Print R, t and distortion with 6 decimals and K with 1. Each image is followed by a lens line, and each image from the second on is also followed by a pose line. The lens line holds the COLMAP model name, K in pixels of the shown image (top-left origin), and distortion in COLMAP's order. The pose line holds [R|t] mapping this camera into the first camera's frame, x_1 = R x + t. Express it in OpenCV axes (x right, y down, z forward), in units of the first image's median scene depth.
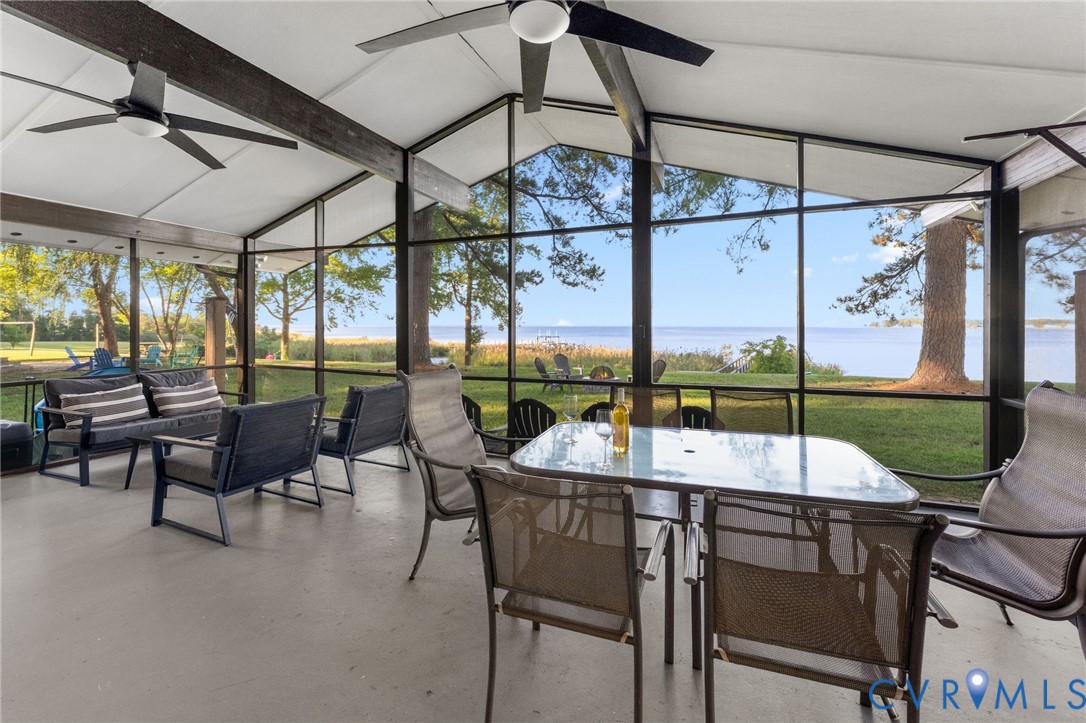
lens RADIAL K [[458.6, 0, 545.2], [0, 458.6, 331.8], [0, 0, 1]] dist [-0.003217, -0.000471]
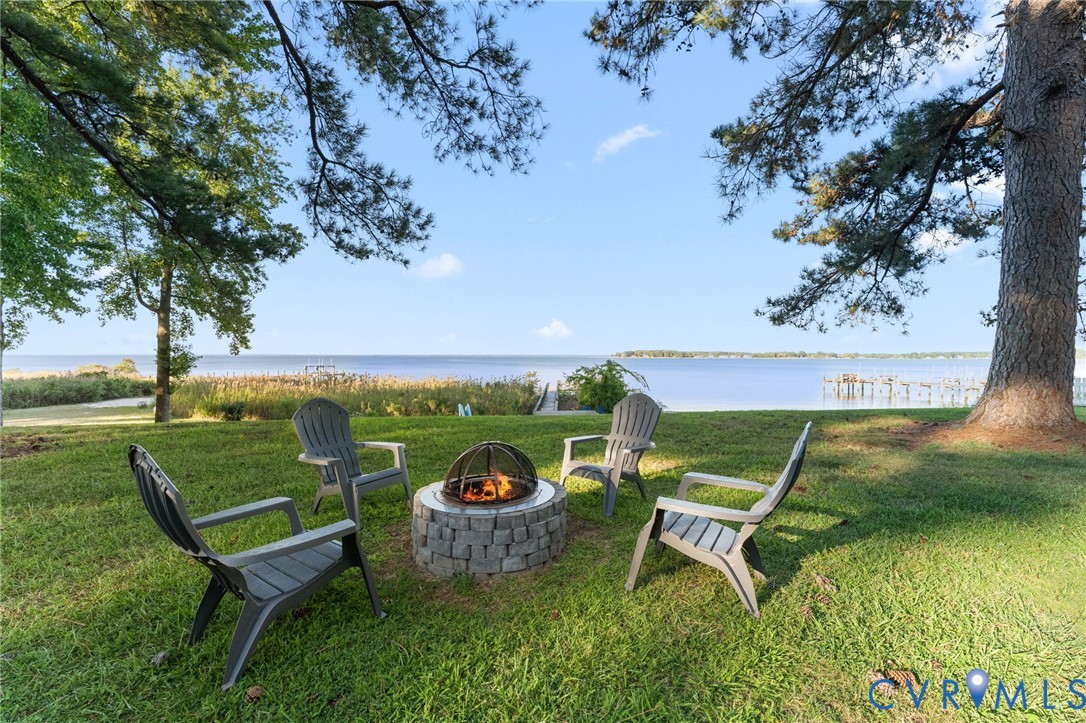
lens RADIAL K [[438.4, 0, 541.0], [0, 438.4, 356.2], [0, 0, 1]] dist [-0.001171, 0.000004]
pose [[0.892340, 0.003228, 0.451352, 0.012692], [0.002885, 0.999913, -0.012855, 0.009908], [-0.451355, 0.012773, 0.892253, 0.277562]]
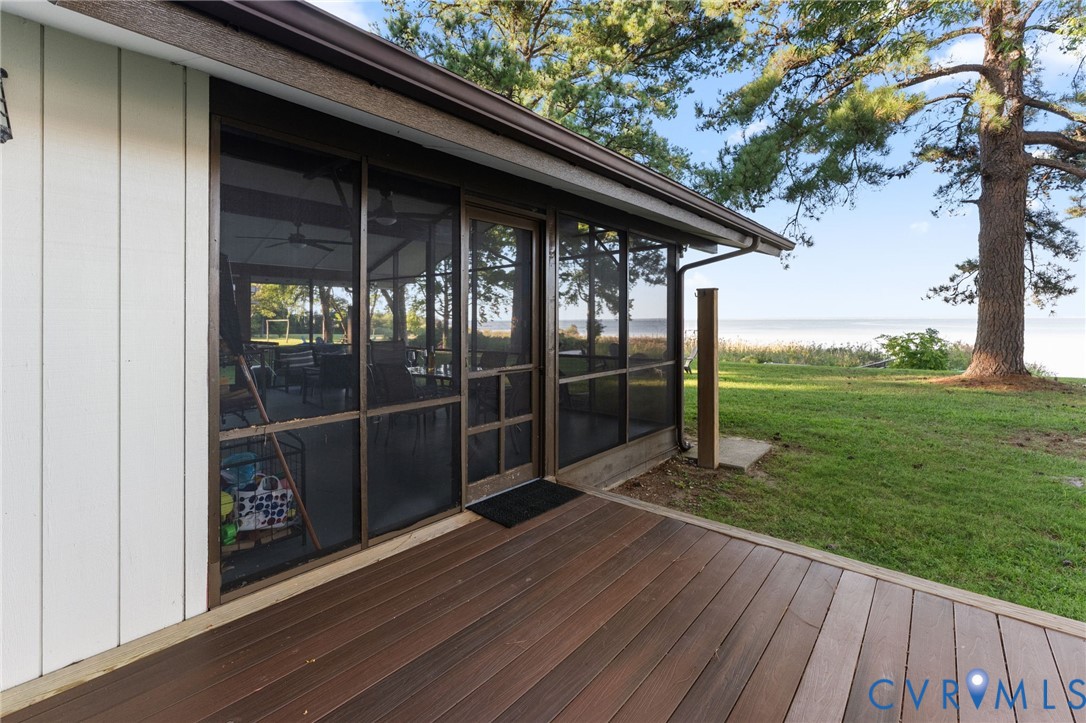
lens RADIAL K [[463.3, 0, 546.3], [0, 463.3, 316.8], [0, 0, 1]] dist [0.000505, 0.000126]
pose [[0.941661, -0.009696, -0.336422, 0.109171], [0.003232, 0.999799, -0.019770, 0.000896], [0.336546, 0.017530, 0.941504, -0.081946]]
